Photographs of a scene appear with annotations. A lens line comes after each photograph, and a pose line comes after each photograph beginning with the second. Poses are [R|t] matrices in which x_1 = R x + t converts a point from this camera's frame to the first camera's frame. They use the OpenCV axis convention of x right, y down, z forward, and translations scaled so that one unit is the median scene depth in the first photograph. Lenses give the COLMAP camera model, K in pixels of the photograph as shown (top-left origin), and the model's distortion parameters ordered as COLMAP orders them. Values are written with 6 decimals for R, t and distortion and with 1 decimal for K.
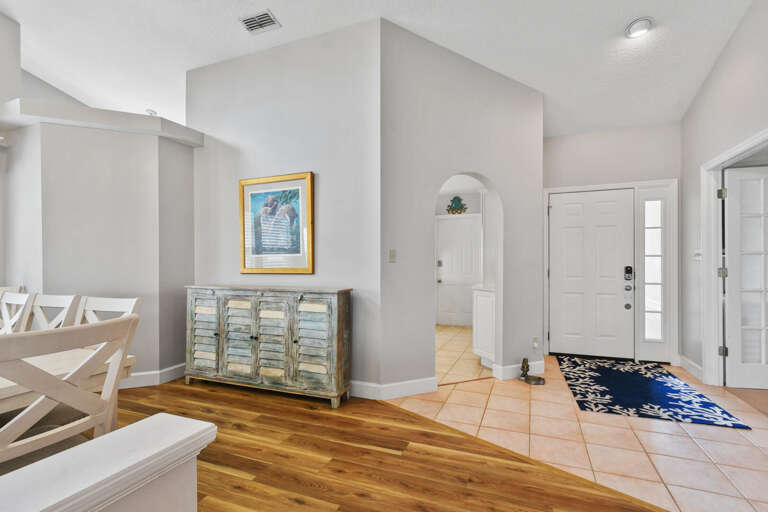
lens RADIAL K [[361.6, 0, 384.3], [0, 361.6, 266.4], [0, 0, 1]] dist [-0.001351, -0.000492]
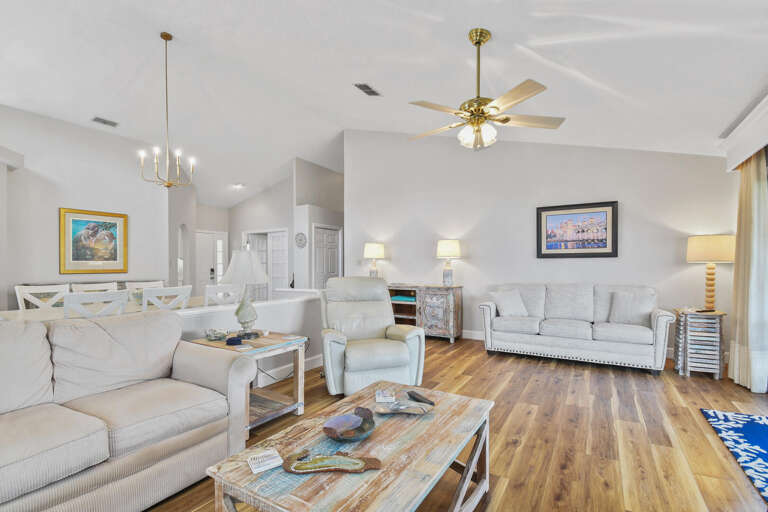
lens RADIAL K [[361.6, 0, 384.3], [0, 361.6, 266.4], [0, 0, 1]] dist [-0.001351, -0.000492]
pose [[0.160193, 0.001867, 0.987084, -1.706336], [0.013081, 0.999906, -0.004014, 0.014260], [-0.986999, 0.013555, 0.160154, -0.511329]]
